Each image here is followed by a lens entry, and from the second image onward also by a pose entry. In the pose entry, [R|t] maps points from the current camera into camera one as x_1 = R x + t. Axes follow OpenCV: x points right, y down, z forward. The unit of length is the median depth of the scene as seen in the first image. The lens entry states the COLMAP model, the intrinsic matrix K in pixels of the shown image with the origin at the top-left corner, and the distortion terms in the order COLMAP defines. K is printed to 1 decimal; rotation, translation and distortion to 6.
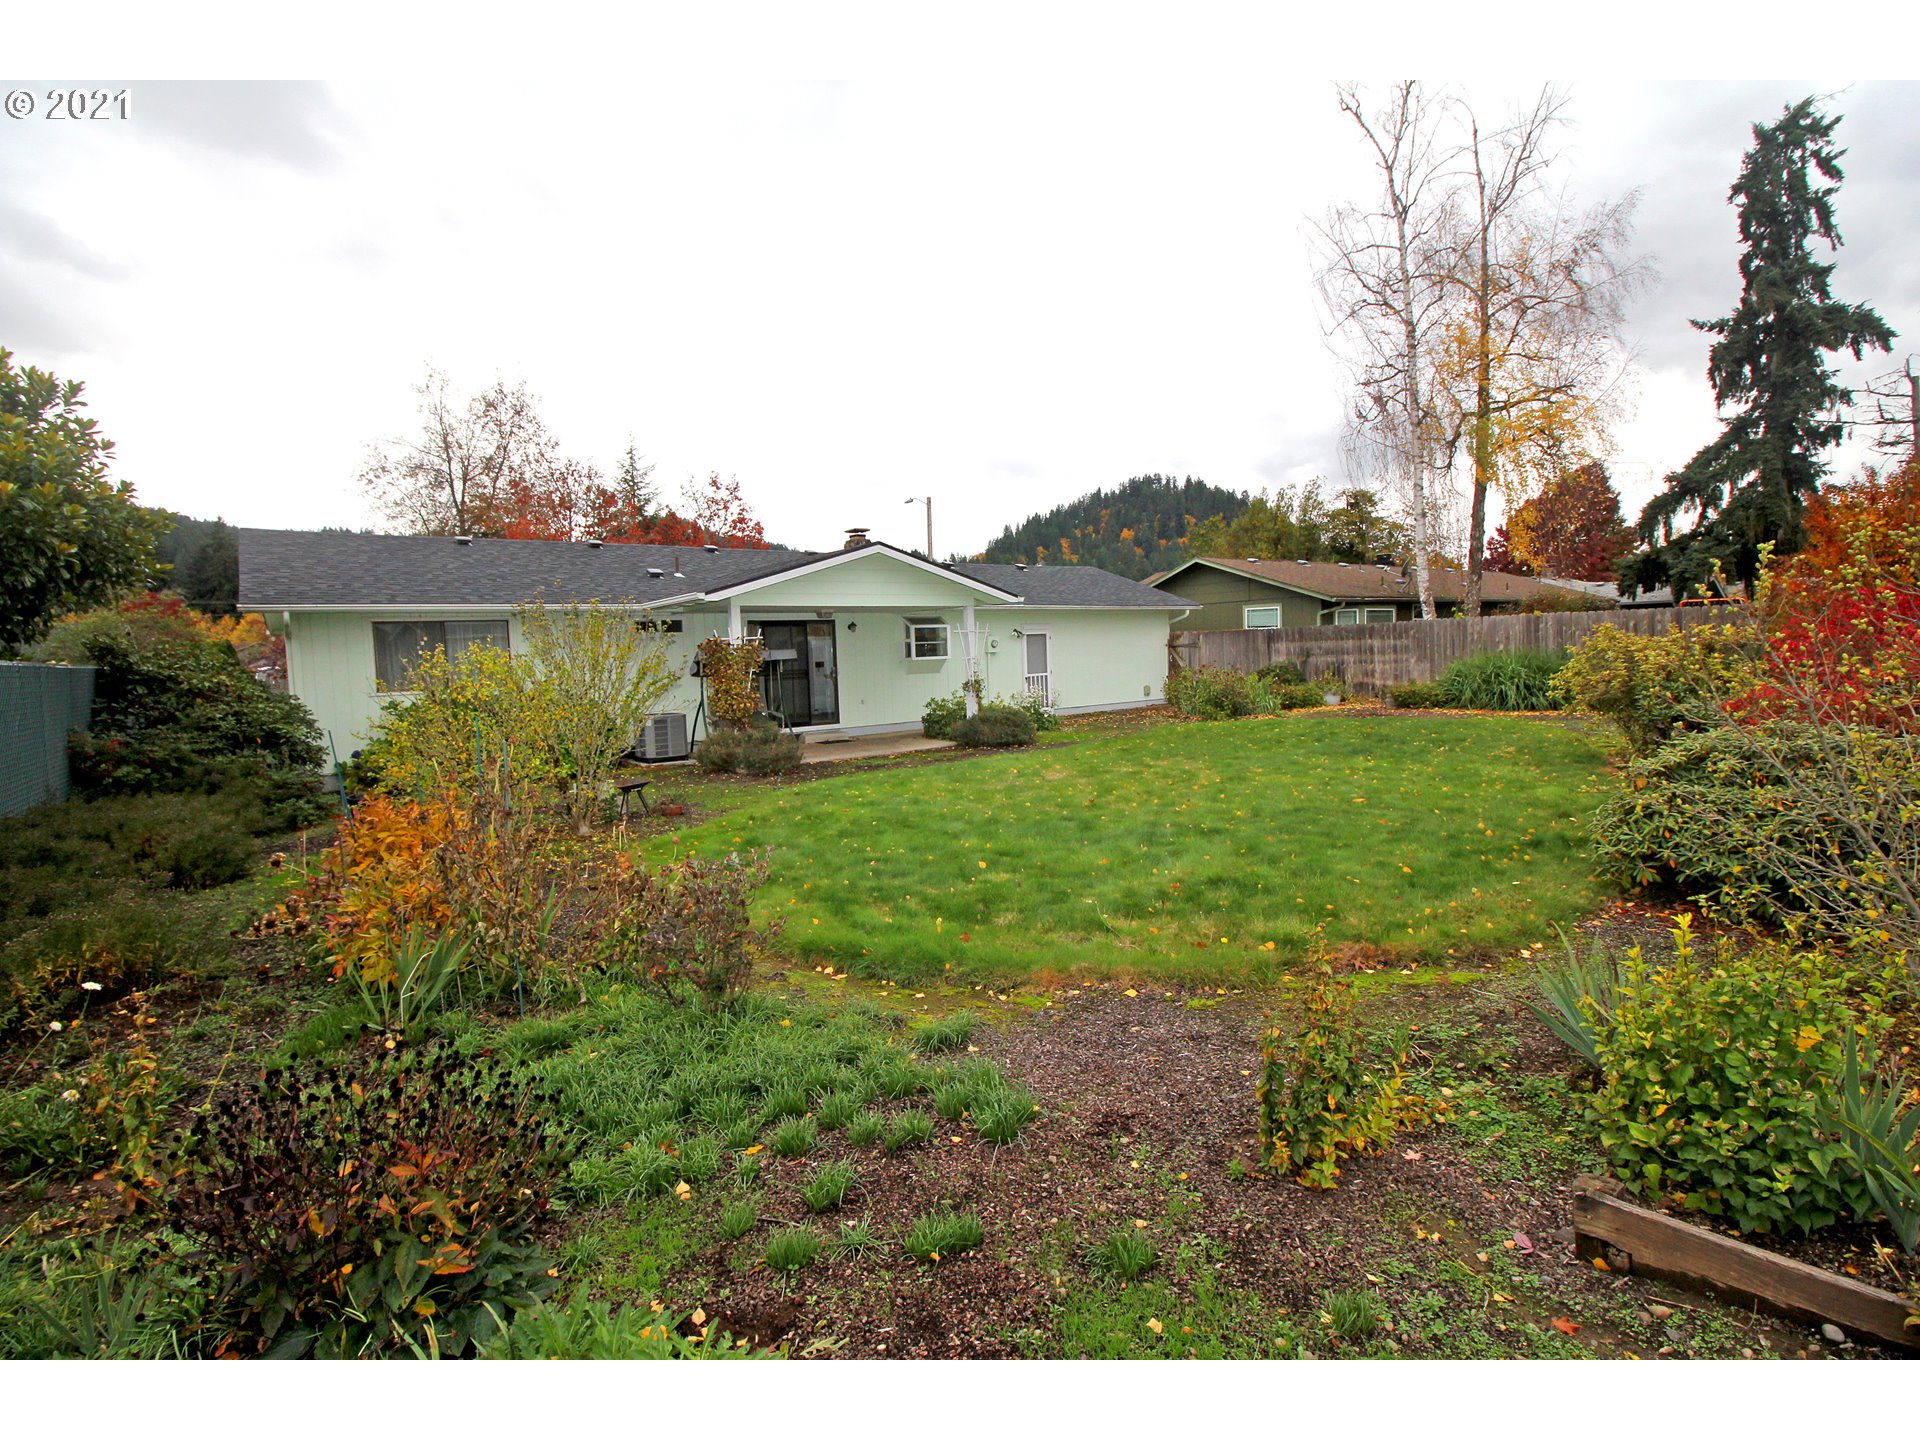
lens RADIAL K [[944.1, 0, 949.9], [0, 944.1, 694.7], [0, 0, 1]] dist [-0.001817, -0.009724]
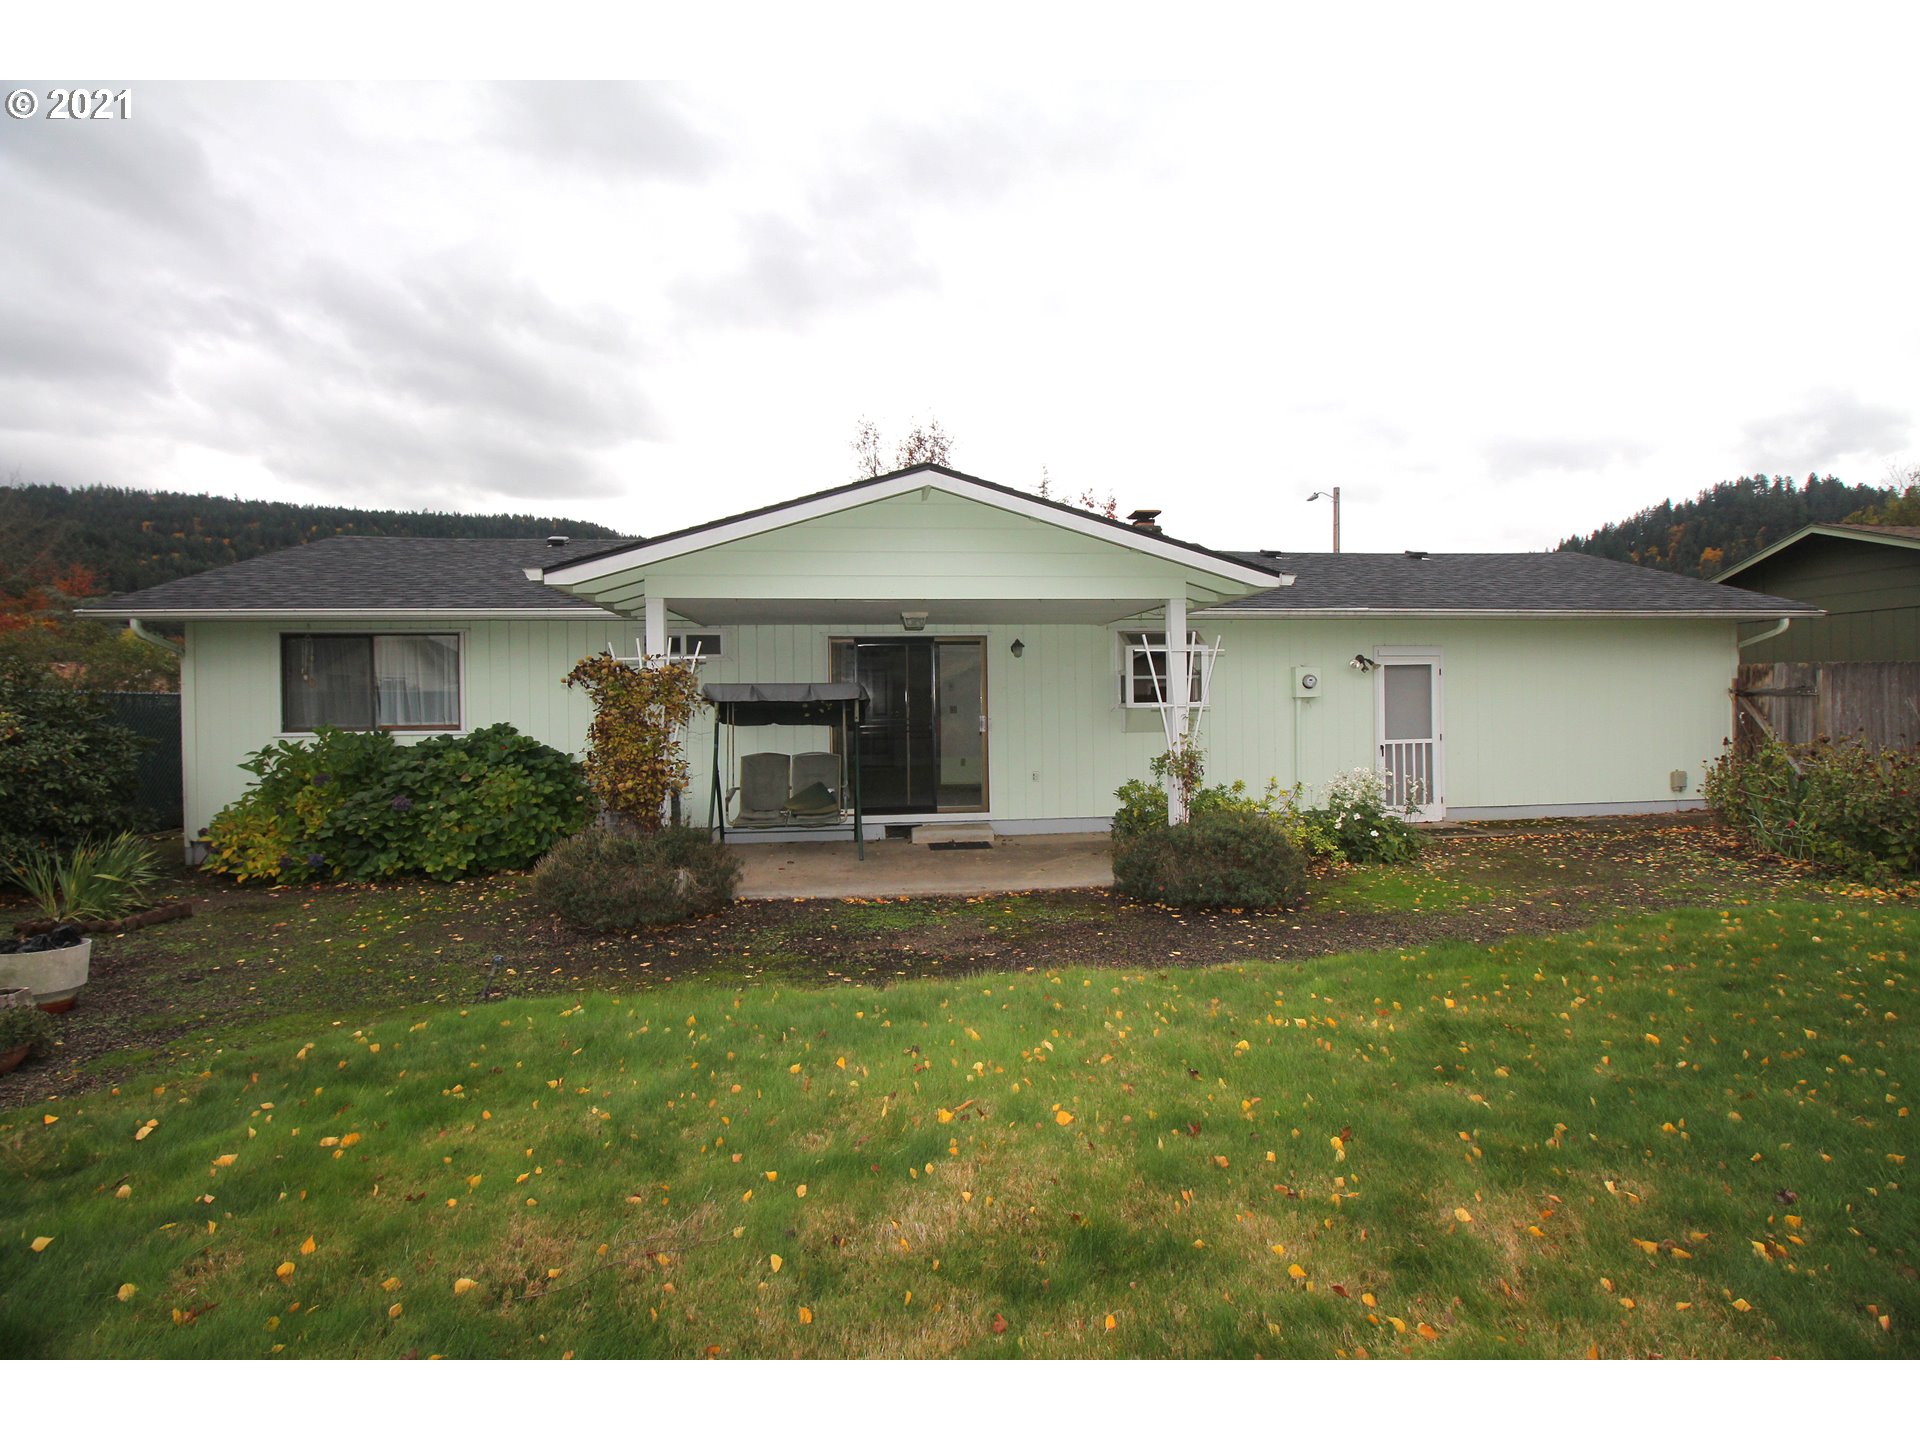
lens RADIAL K [[887.3, 0, 954.0], [0, 887.3, 693.8], [0, 0, 1]] dist [-0.005012, -0.012802]
pose [[0.861685, 0.018151, -0.507119, 0.125019], [-0.042043, 0.998478, -0.035701, -0.019598], [0.505699, 0.052084, 0.861136, 0.444927]]
